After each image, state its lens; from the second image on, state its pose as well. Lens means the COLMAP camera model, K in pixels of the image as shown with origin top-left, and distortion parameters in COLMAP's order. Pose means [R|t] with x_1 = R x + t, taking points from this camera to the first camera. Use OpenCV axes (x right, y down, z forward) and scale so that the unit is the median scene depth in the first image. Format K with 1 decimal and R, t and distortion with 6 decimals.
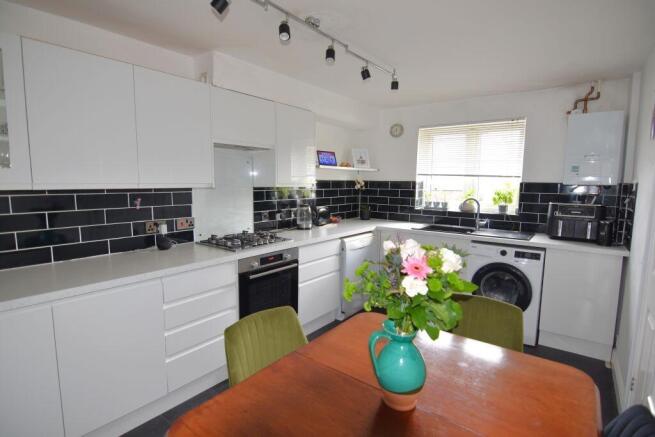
lens RADIAL K [[348.5, 0, 327.5], [0, 348.5, 218.5], [0, 0, 1]] dist [-0.009278, -0.002107]
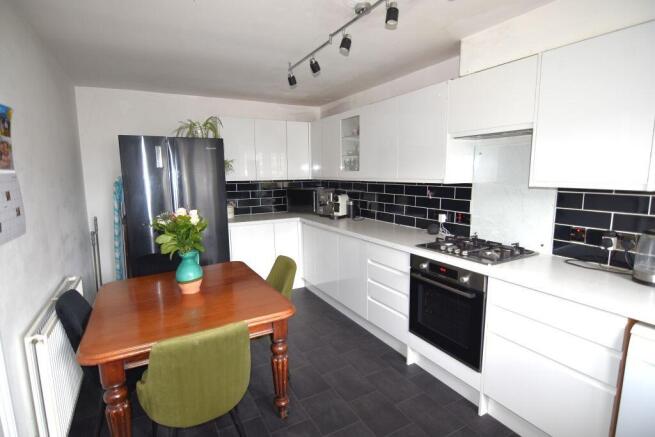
lens RADIAL K [[315.1, 0, 327.5], [0, 315.1, 218.5], [0, 0, 1]] dist [-0.000142, -0.000254]
pose [[-0.380084, 0.112592, -0.918074, 0.569614], [-0.116664, 0.978801, 0.168339, -0.090195], [0.917565, 0.171089, -0.358891, 0.925802]]
